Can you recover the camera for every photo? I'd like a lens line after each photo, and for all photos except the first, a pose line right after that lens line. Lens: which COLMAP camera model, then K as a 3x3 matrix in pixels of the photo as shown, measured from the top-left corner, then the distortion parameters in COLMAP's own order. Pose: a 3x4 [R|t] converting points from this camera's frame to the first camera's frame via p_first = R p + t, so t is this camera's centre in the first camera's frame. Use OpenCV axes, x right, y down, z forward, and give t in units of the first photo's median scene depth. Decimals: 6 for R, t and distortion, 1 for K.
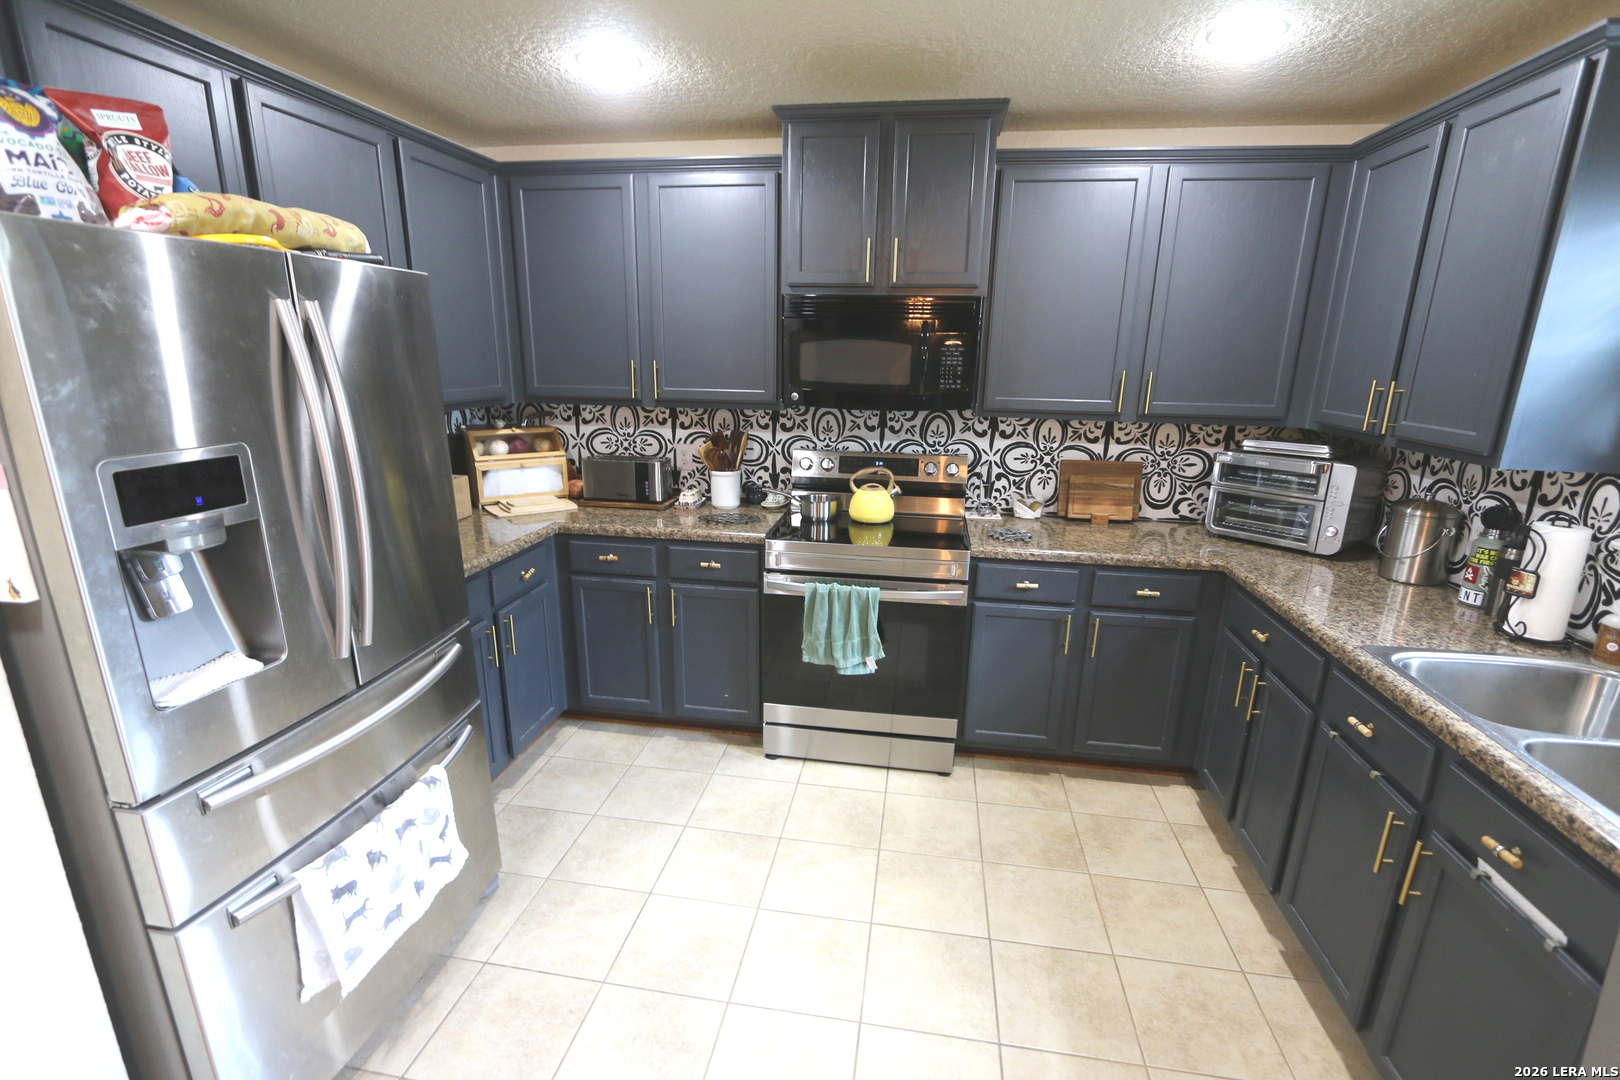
lens RADIAL K [[741.9, 0, 809.8], [0, 741.9, 551.6], [0, 0, 1]] dist [-0.020212, 0.003599]
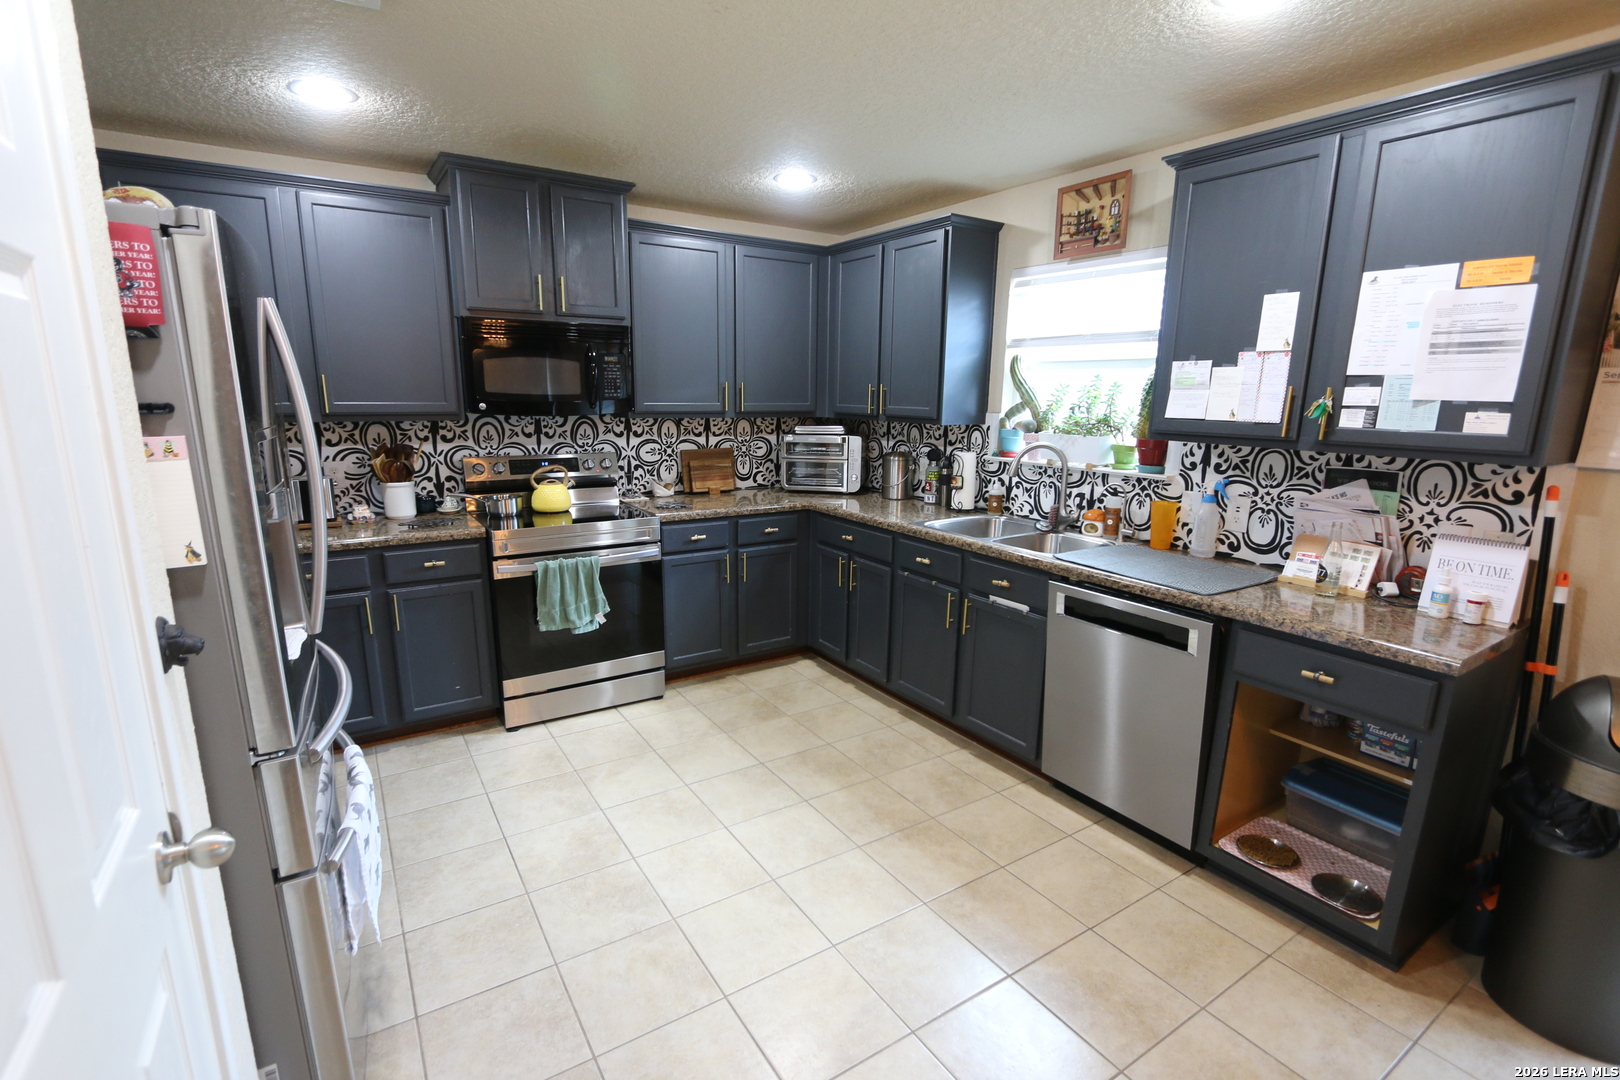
lens RADIAL K [[741.9, 0, 813.9], [0, 741.9, 548.9], [0, 0, 1]] dist [-0.020212, 0.003599]
pose [[0.737073, -0.147773, 0.659459, -0.436083], [0.177124, 0.983931, 0.022511, 0.070593], [-0.652189, 0.100213, 0.751403, -0.157264]]
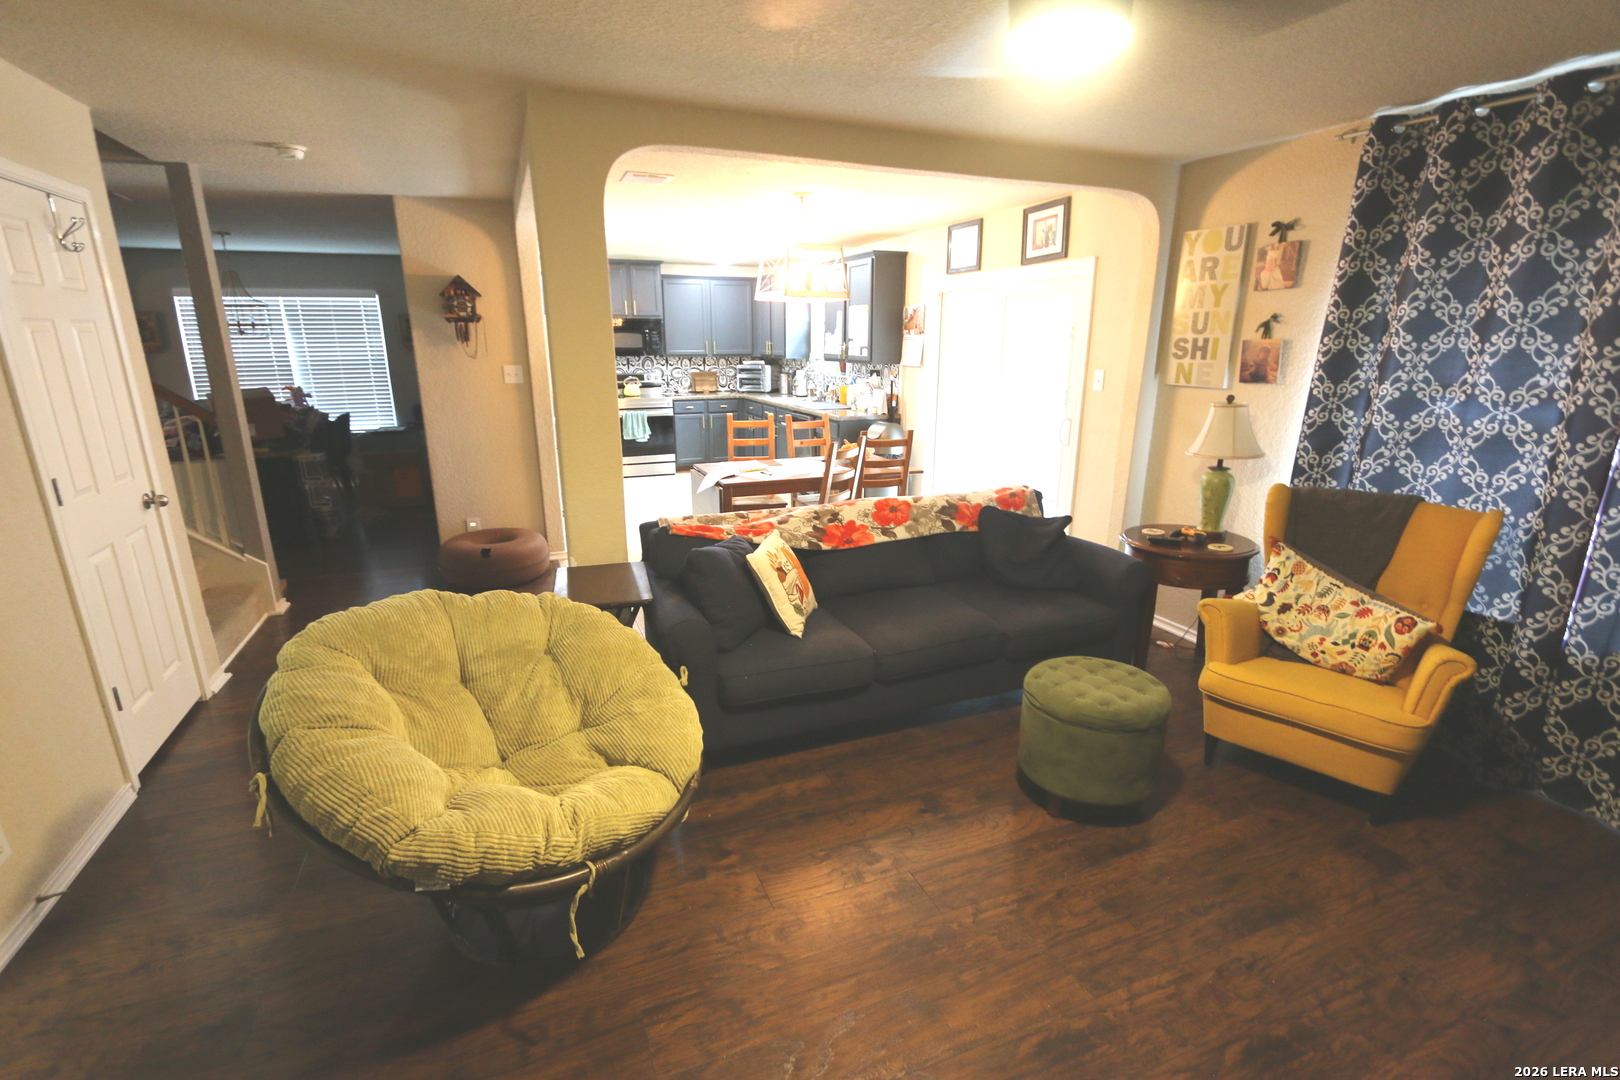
lens RADIAL K [[741.9, 0, 807.2], [0, 741.9, 553.3], [0, 0, 1]] dist [-0.020212, 0.003599]
pose [[0.852776, -0.163056, 0.496171, -0.954032], [0.152058, 0.986374, 0.062806, 0.532589], [-0.499651, 0.021887, 0.865950, -1.996615]]
